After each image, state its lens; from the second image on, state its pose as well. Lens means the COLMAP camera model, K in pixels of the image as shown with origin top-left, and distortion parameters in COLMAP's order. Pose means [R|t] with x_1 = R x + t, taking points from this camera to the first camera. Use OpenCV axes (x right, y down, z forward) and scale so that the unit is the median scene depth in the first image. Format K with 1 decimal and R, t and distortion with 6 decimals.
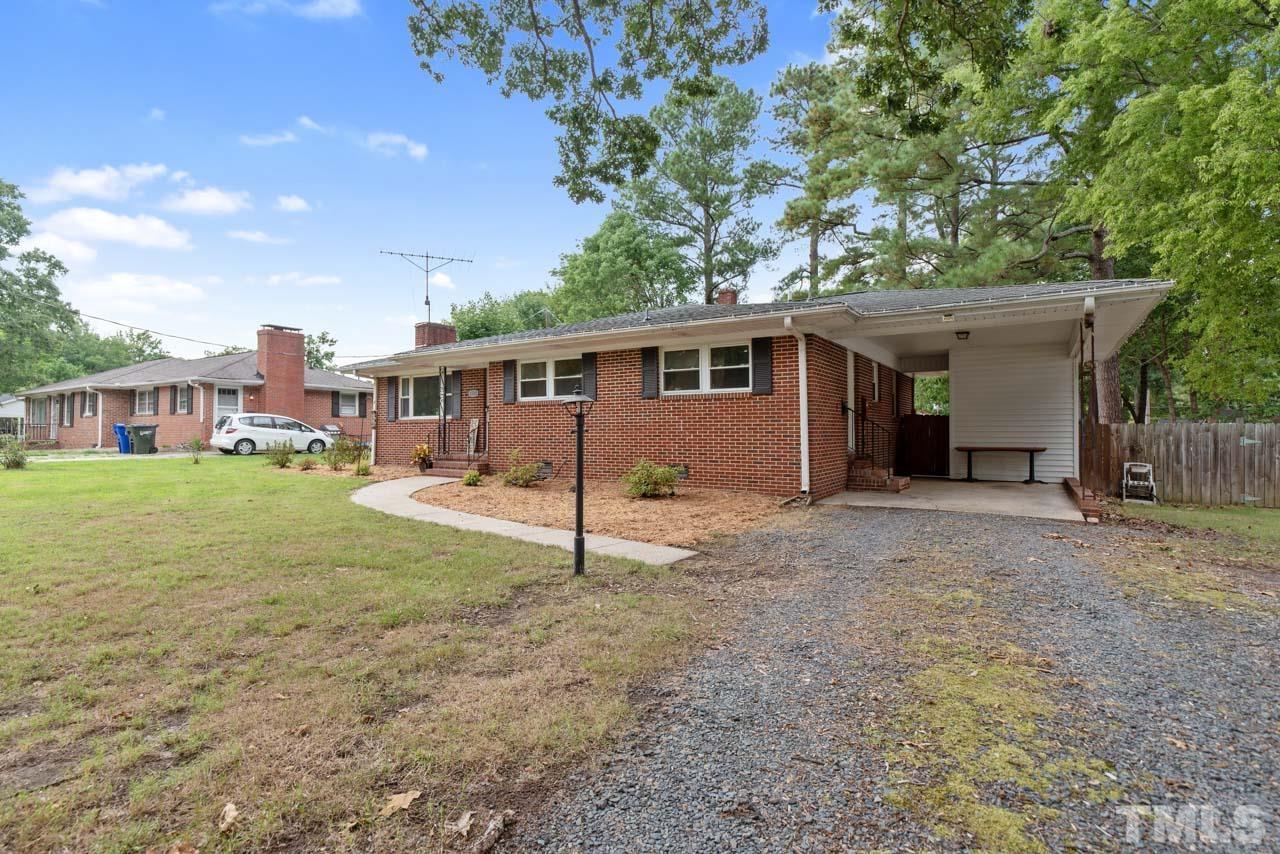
lens RADIAL K [[626.1, 0, 640.0], [0, 626.1, 427.0], [0, 0, 1]] dist [-0.001789, -0.000412]
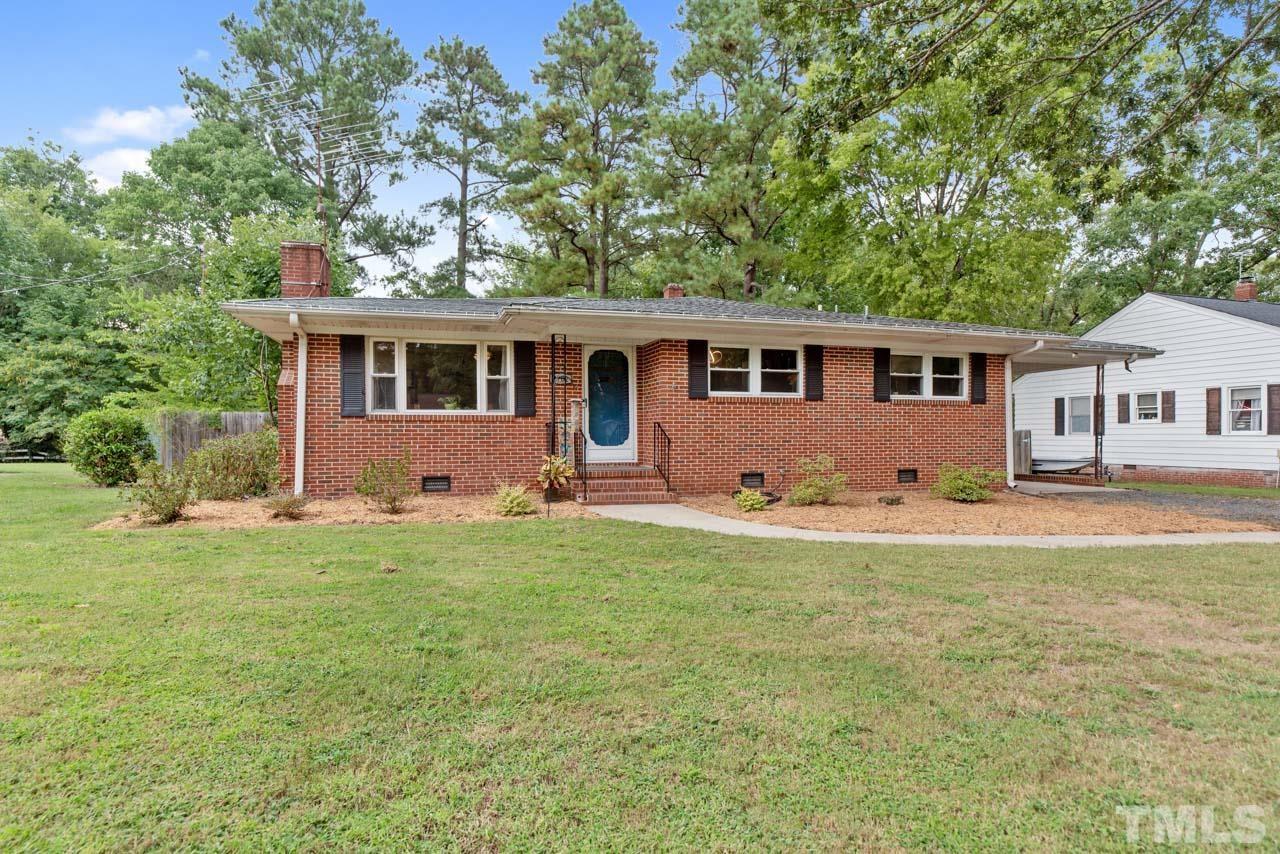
lens RADIAL K [[622.1, 0, 622.8], [0, 622.1, 432.4], [0, 0, 1]] dist [0.001965, 0.000455]
pose [[0.643841, 0.003542, 0.765151, -0.839107], [-0.006275, 0.999980, 0.000651, 0.003155], [-0.765134, -0.005220, 0.643850, 0.595004]]
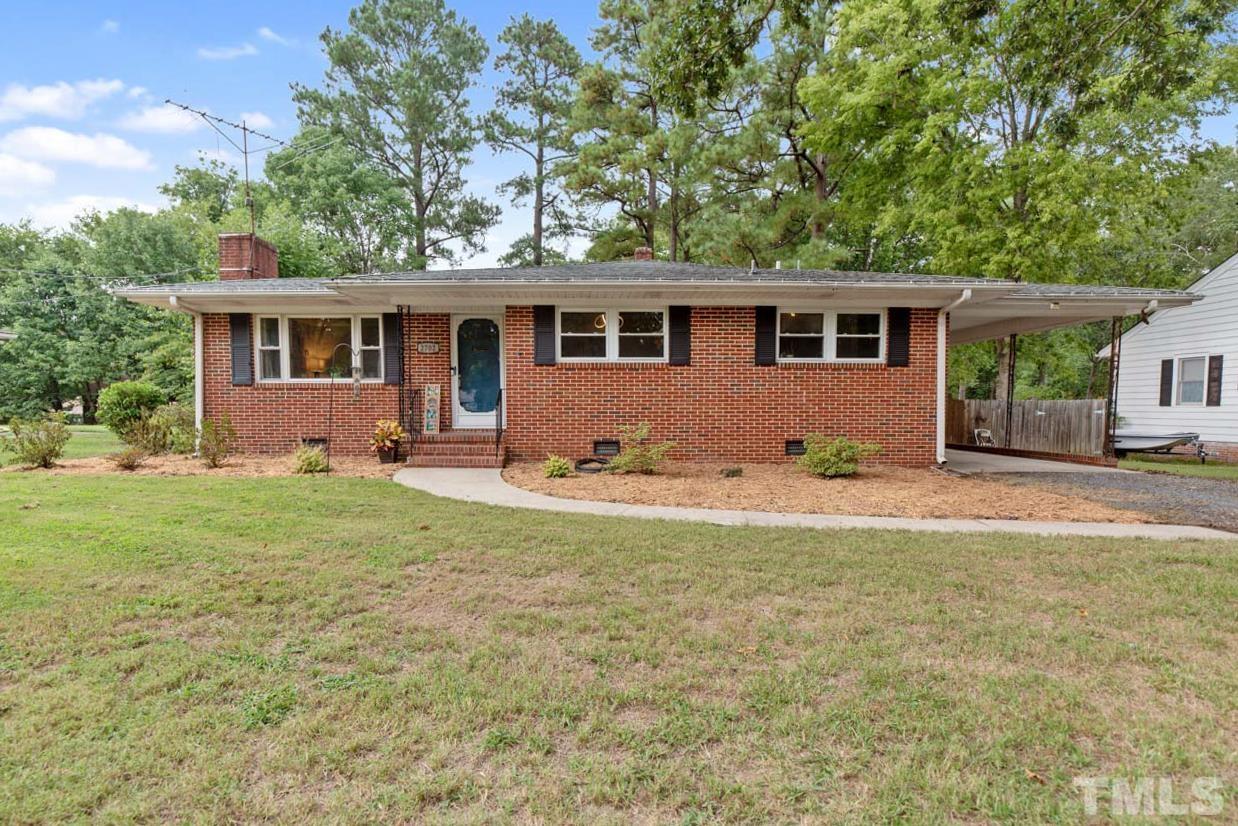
lens RADIAL K [[620.7, 0, 618.4], [0, 620.7, 439.0], [0, 0, 1]] dist [0.002310, -0.000473]
pose [[0.821453, -0.026693, 0.569652, -0.562639], [-0.007495, 0.998312, 0.057588, 0.007429], [-0.570228, -0.051575, 0.819866, 0.344774]]
